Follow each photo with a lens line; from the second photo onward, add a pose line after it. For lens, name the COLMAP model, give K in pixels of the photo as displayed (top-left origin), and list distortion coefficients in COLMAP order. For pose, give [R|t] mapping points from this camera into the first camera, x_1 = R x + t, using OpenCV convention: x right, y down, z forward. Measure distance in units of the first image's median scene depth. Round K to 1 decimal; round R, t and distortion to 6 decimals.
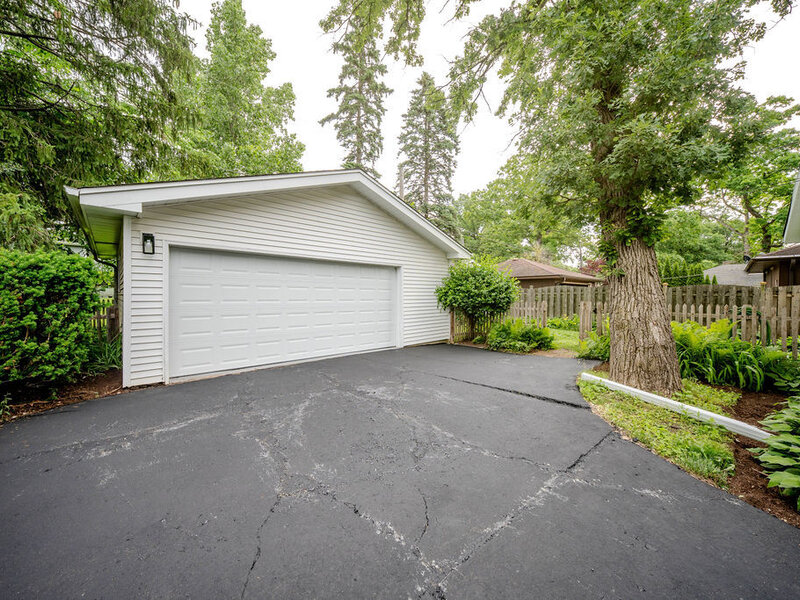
lens RADIAL K [[300.4, 0, 400.6], [0, 300.4, 297.4], [0, 0, 1]] dist [-0.000418, -0.000066]
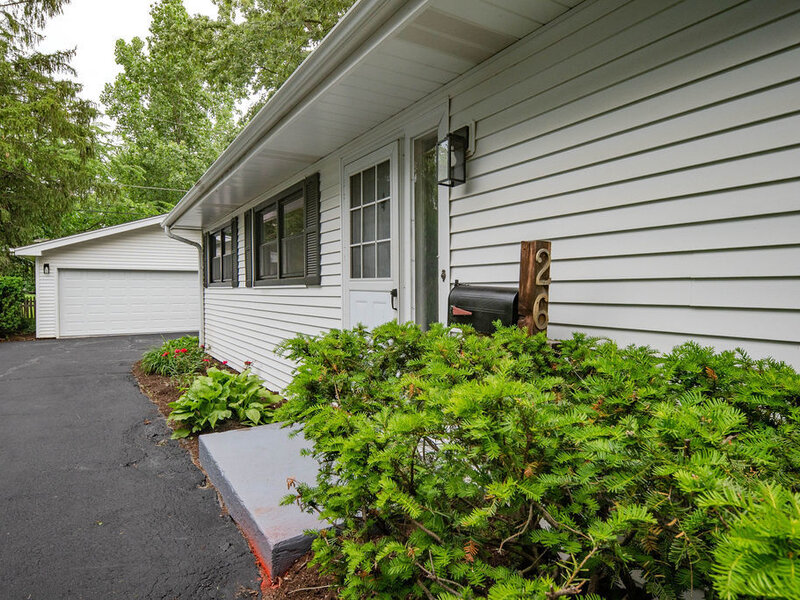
lens RADIAL K [[417.2, 0, 400.5], [0, 417.2, 297.9], [0, 0, 1]] dist [-0.016432, -0.001162]
pose [[0.991167, -0.000019, -0.132617, 1.996641], [0.002126, 0.999874, 0.015749, -0.019325], [0.132600, -0.015892, 0.991042, -1.521210]]
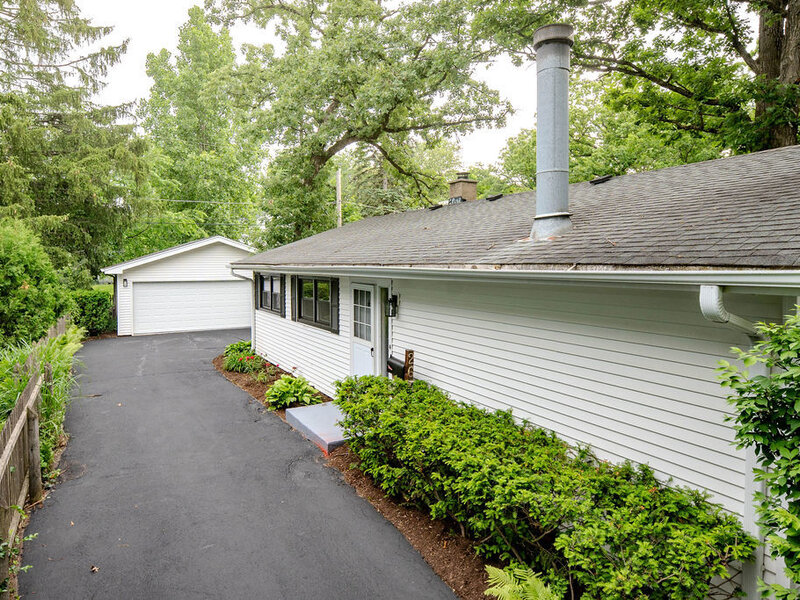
lens RADIAL K [[417.2, 0, 393.4], [0, 417.2, 281.9], [0, 0, 1]] dist [-0.016432, -0.001162]
pose [[0.985966, 0.006583, -0.166816, 2.222675], [-0.002503, 0.999693, 0.024655, -0.292697], [0.166927, -0.023891, 0.985680, -2.334034]]
